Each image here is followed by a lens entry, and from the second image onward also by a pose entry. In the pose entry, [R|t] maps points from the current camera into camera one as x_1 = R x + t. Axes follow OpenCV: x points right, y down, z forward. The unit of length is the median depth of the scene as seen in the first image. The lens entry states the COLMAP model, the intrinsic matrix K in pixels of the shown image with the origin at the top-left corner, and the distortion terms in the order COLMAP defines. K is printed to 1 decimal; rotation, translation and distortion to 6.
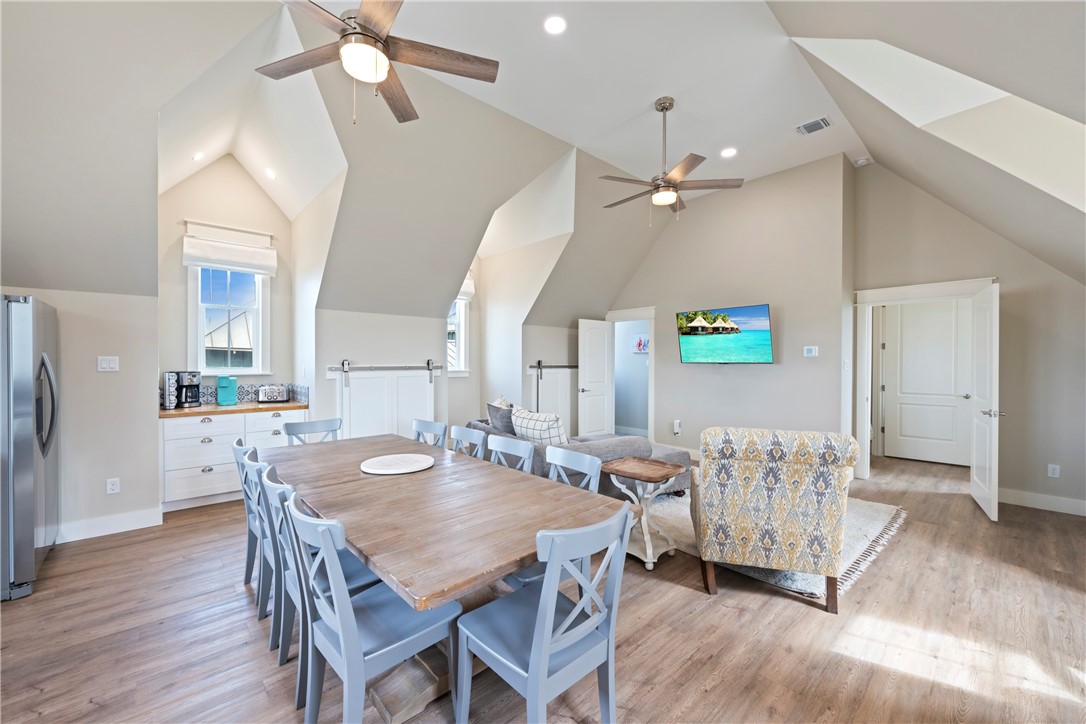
lens RADIAL K [[429.7, 0, 540.4], [0, 429.7, 361.1], [0, 0, 1]] dist [0.012850, -0.000737]
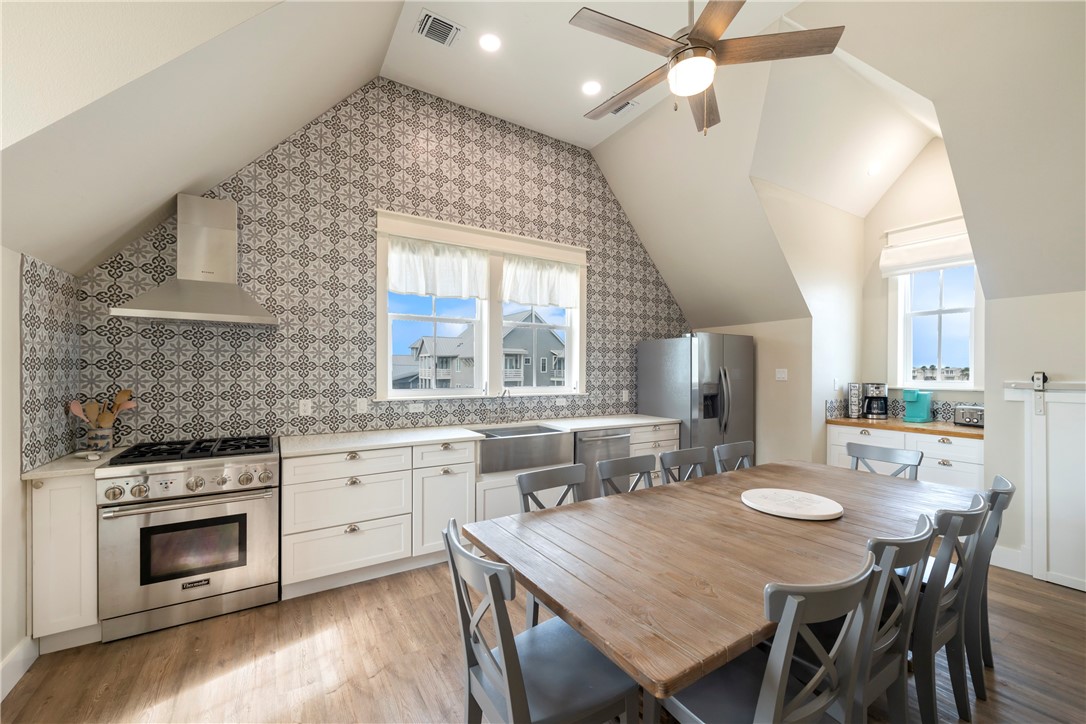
lens RADIAL K [[429.7, 0, 540.5], [0, 429.7, 368.2], [0, 0, 1]] dist [0.012850, -0.000737]
pose [[-0.179205, -0.007090, -0.983786, 0.319482], [-0.007237, 0.999956, -0.005888, 0.000265], [0.983785, 0.006065, -0.179248, 0.421511]]
